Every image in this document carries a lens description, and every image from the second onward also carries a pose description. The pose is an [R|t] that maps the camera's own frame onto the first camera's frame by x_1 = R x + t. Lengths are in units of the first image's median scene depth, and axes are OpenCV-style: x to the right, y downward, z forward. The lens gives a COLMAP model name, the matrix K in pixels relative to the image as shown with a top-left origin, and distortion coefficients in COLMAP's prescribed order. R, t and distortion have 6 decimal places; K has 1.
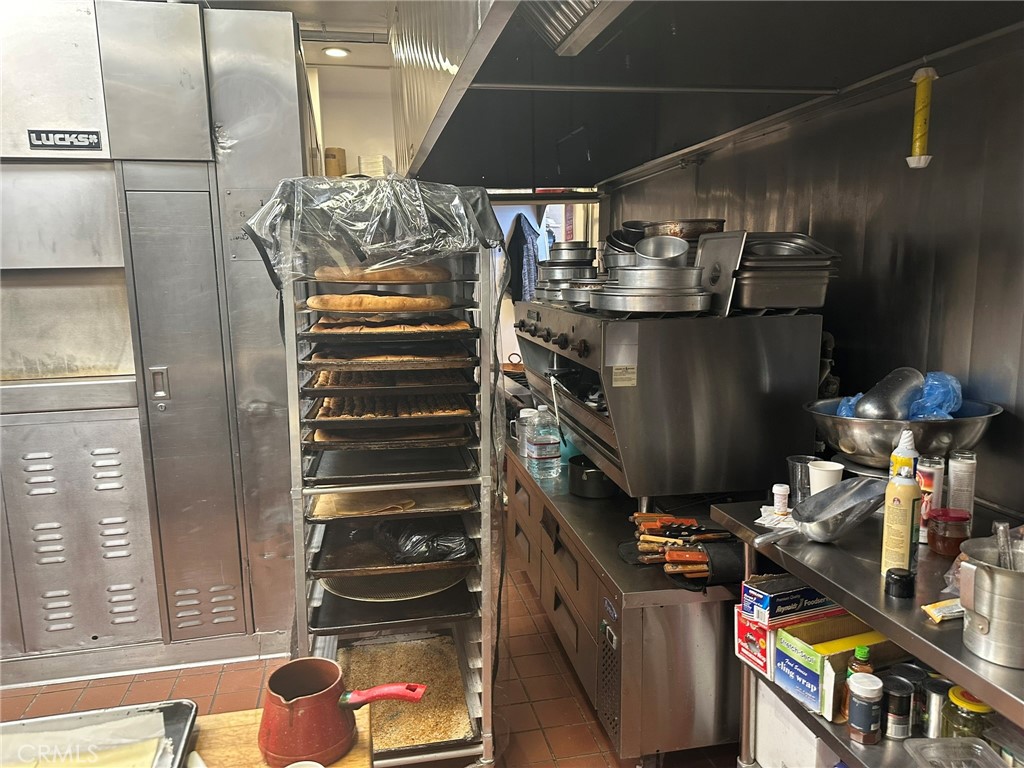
lens RADIAL K [[722.1, 0, 527.8], [0, 722.1, 392.6], [0, 0, 1]] dist [0.067776, -0.080481]
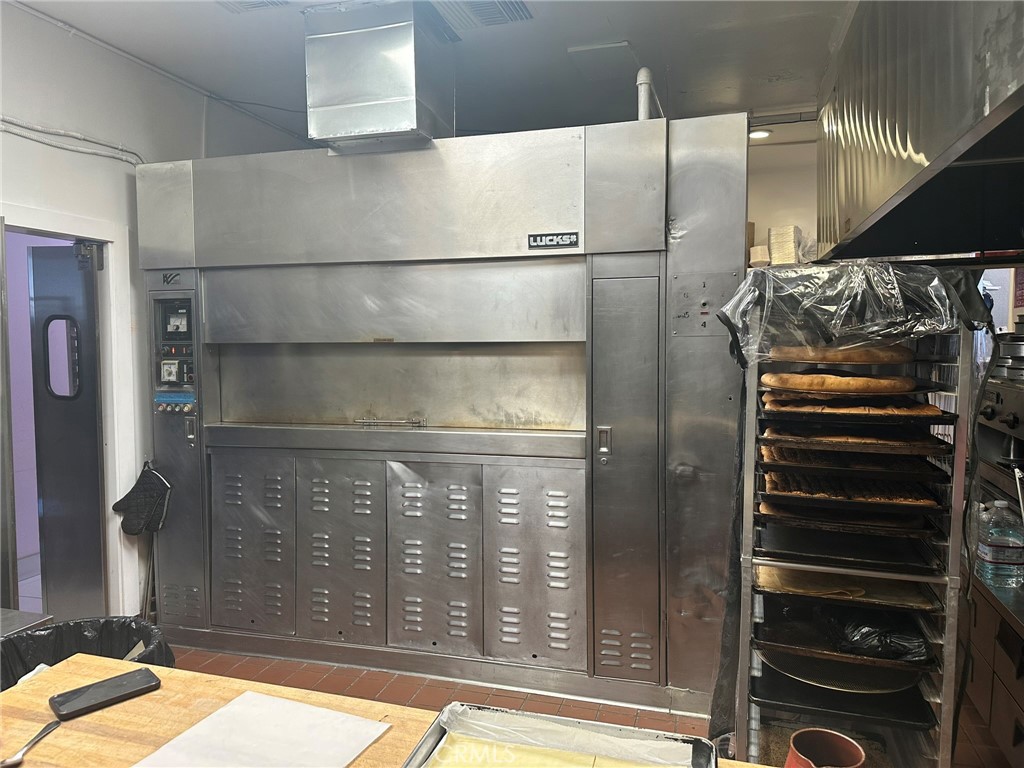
lens RADIAL K [[722.1, 0, 509.1], [0, 722.1, 375.9], [0, 0, 1]] dist [0.067776, -0.080481]
pose [[0.866260, 0.036106, -0.498287, -0.072083], [-0.089142, 0.992550, -0.083050, -0.006501], [0.491577, 0.116361, 0.863025, -0.075352]]
